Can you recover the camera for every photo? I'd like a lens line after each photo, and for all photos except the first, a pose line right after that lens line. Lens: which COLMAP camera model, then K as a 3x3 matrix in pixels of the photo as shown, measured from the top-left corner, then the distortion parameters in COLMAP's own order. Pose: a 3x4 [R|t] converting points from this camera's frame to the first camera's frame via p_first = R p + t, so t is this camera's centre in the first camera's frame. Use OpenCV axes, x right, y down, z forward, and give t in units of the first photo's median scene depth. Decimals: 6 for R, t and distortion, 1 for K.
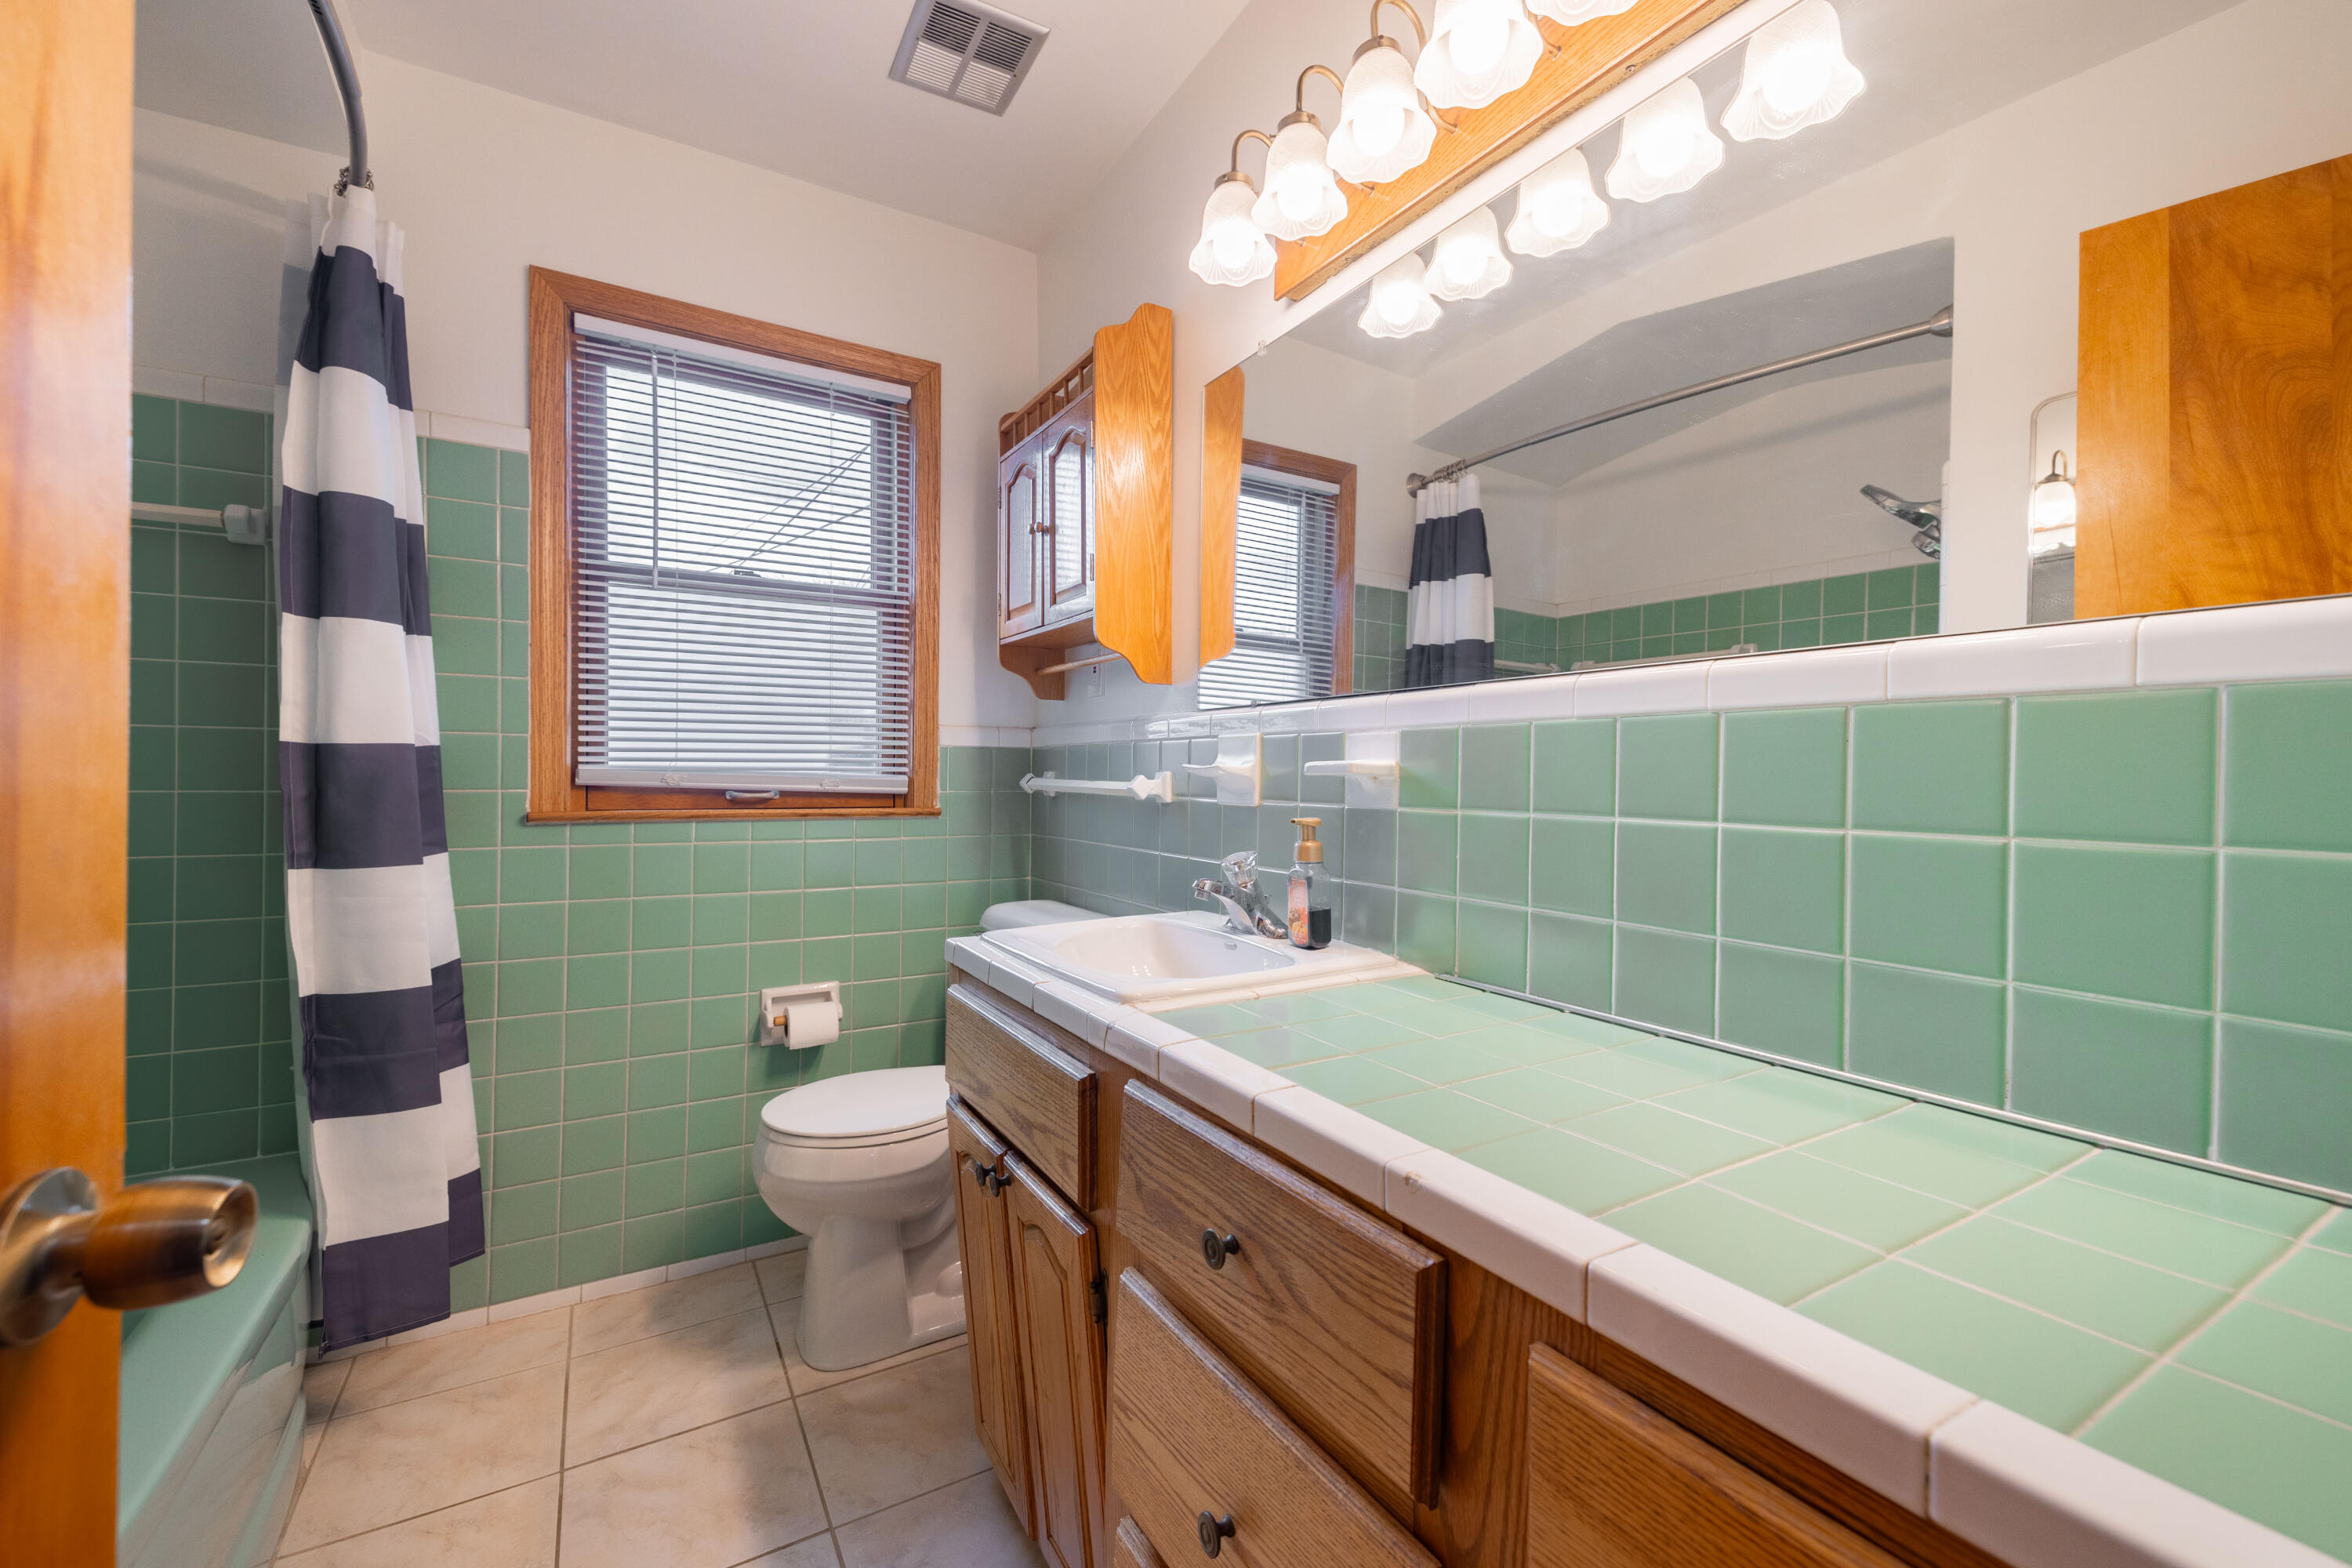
lens RADIAL K [[960.5, 0, 1178.0], [0, 960.5, 776.6], [0, 0, 1]] dist [0.055886, -0.021019]
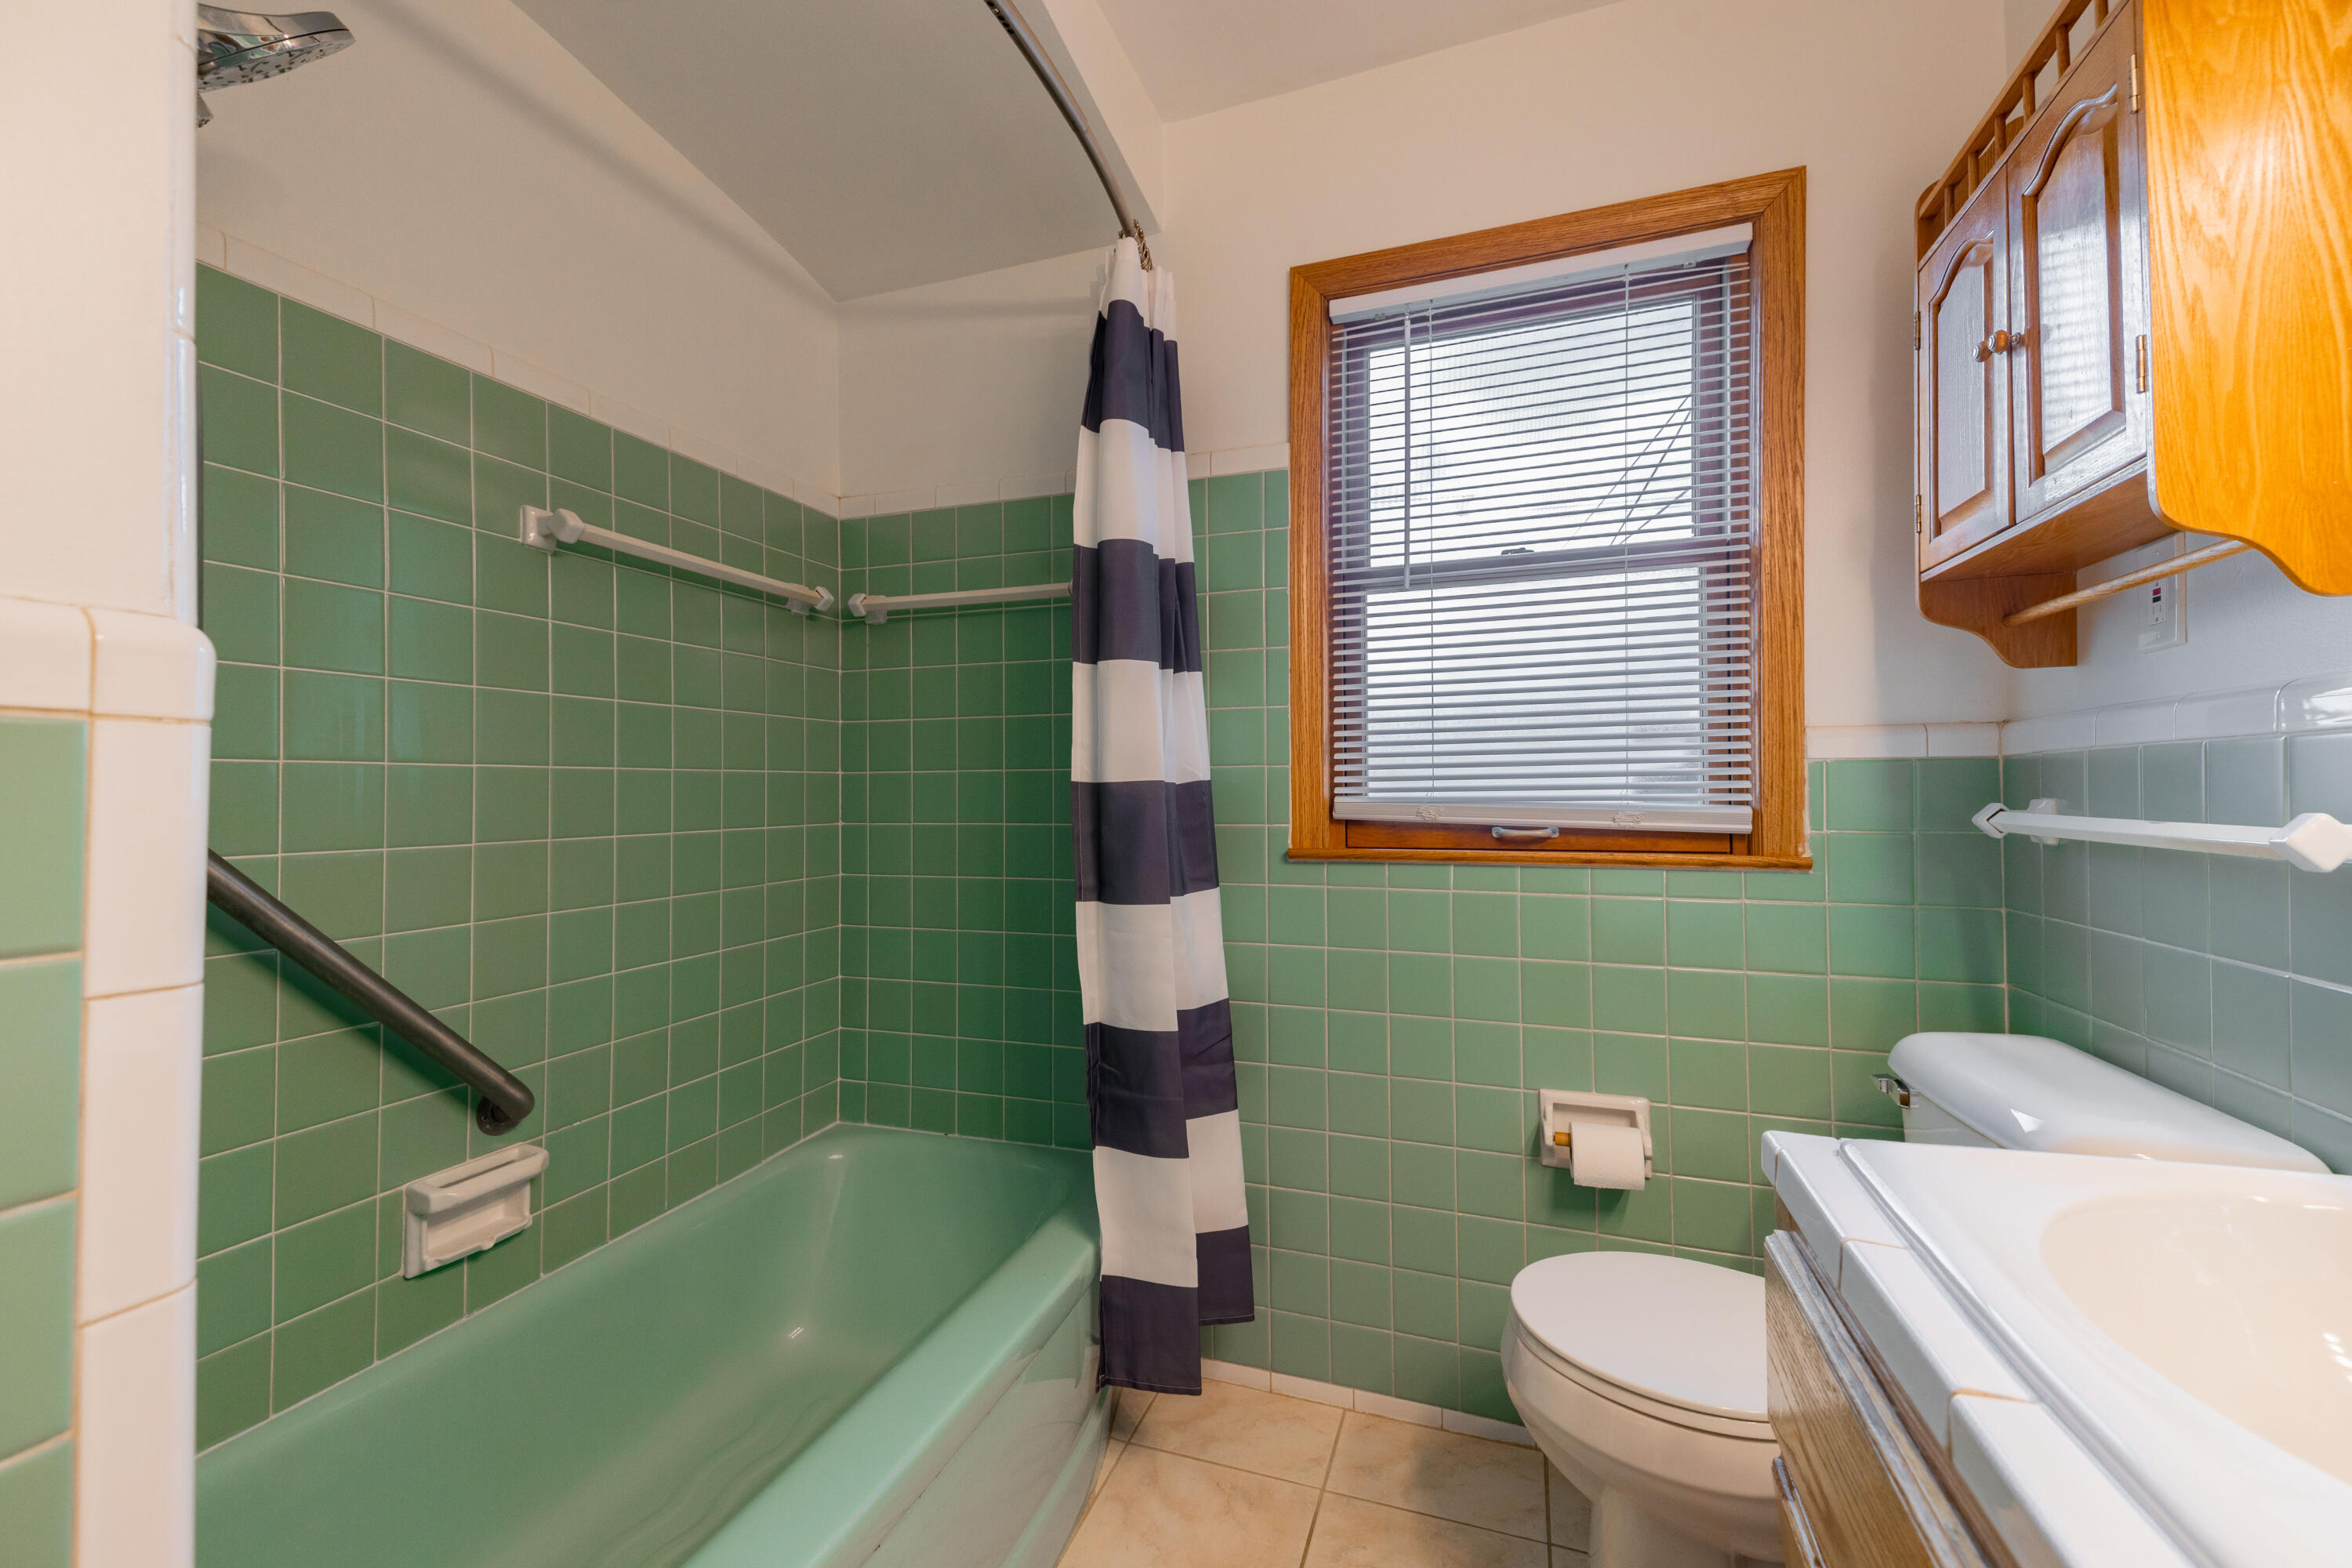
lens RADIAL K [[960.5, 0, 1178.0], [0, 960.5, 776.6], [0, 0, 1]] dist [0.055886, -0.021019]
pose [[0.644337, -0.024349, -0.764354, -0.024490], [0.009997, 0.999676, -0.023419, -0.011459], [0.764676, 0.007449, 0.644371, 0.308854]]
